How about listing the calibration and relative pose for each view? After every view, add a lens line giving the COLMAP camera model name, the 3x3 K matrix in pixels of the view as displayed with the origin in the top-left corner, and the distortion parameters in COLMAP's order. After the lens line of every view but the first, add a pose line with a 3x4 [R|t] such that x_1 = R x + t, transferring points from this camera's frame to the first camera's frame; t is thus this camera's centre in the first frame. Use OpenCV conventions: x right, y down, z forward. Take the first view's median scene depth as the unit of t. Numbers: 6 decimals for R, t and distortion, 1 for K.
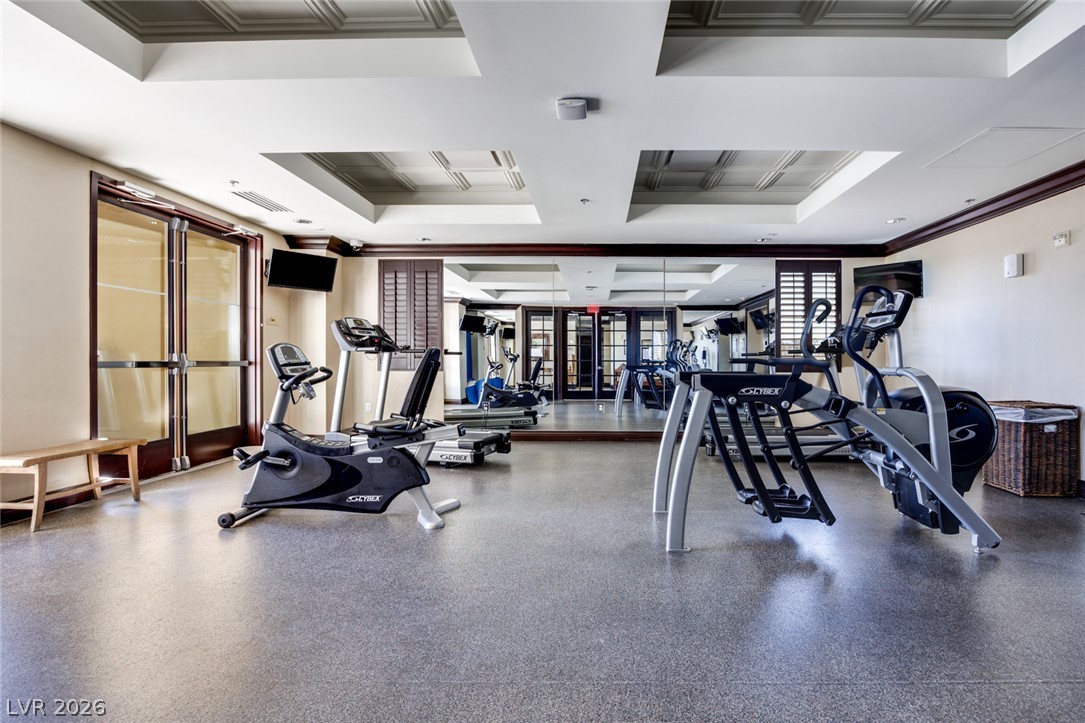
lens RADIAL K [[507.9, 0, 542.9], [0, 507.9, 360.3], [0, 0, 1]] dist [-0.001381, -0.000313]
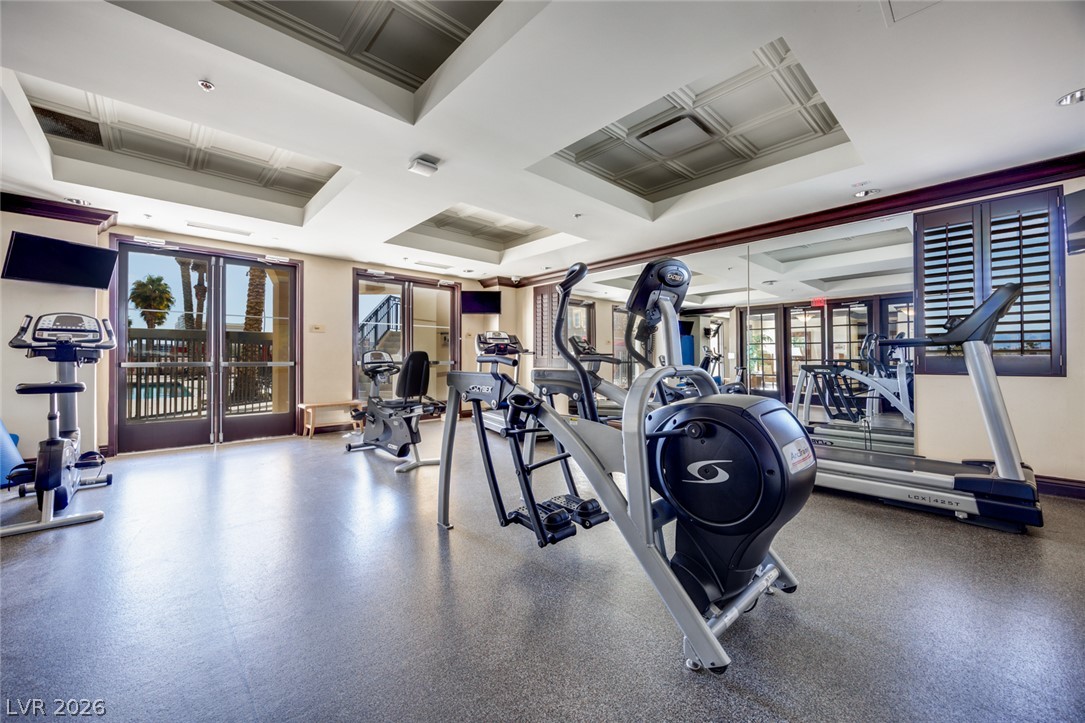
lens RADIAL K [[419.1, 0, 543.6], [0, 419.1, 360.7], [0, 0, 1]] dist [0.013720, 0.000007]
pose [[0.701810, -0.003193, -0.712357, 0.513068], [0.004314, 0.999991, -0.000232, 0.000823], [0.712352, -0.002910, 0.701817, 0.229497]]
